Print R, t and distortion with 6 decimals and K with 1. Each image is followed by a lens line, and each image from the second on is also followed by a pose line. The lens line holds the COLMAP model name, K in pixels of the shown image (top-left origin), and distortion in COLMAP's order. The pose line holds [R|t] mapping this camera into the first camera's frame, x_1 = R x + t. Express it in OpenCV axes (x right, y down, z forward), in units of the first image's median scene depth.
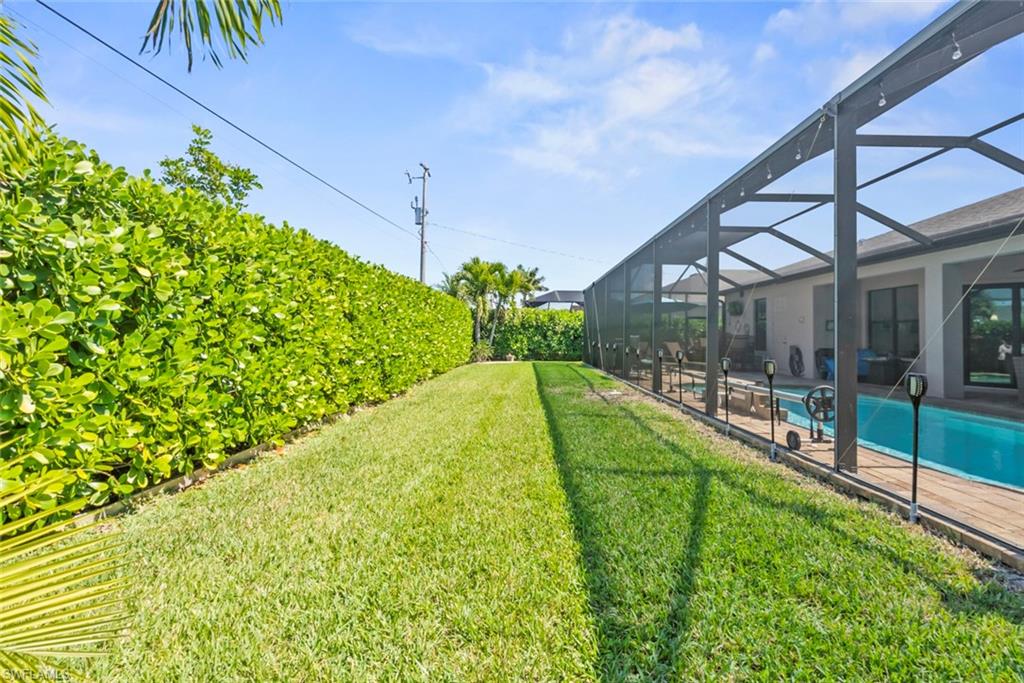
lens RADIAL K [[465.9, 0, 513.6], [0, 465.9, 310.7], [0, 0, 1]] dist [-0.001085, -0.000411]
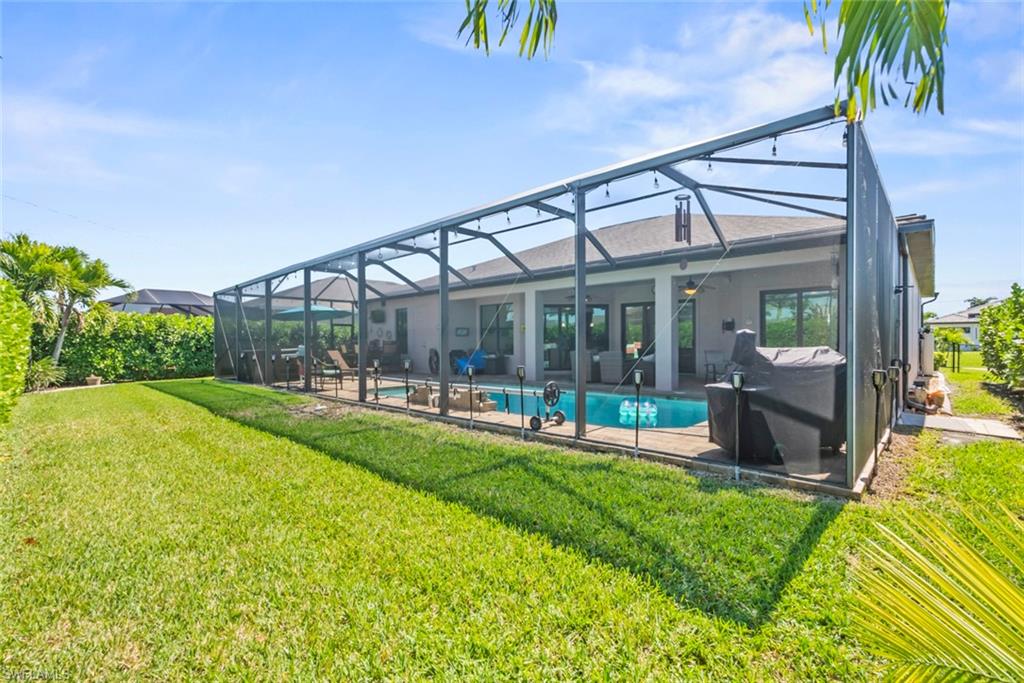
lens RADIAL K [[457.4, 0, 513.9], [0, 457.4, 338.4], [0, 0, 1]] dist [0.001704, 0.000250]
pose [[0.667536, -0.024785, 0.744165, -0.118167], [-0.014901, 0.998801, 0.046632, -0.008974], [-0.744428, -0.042218, 0.666366, 0.042954]]
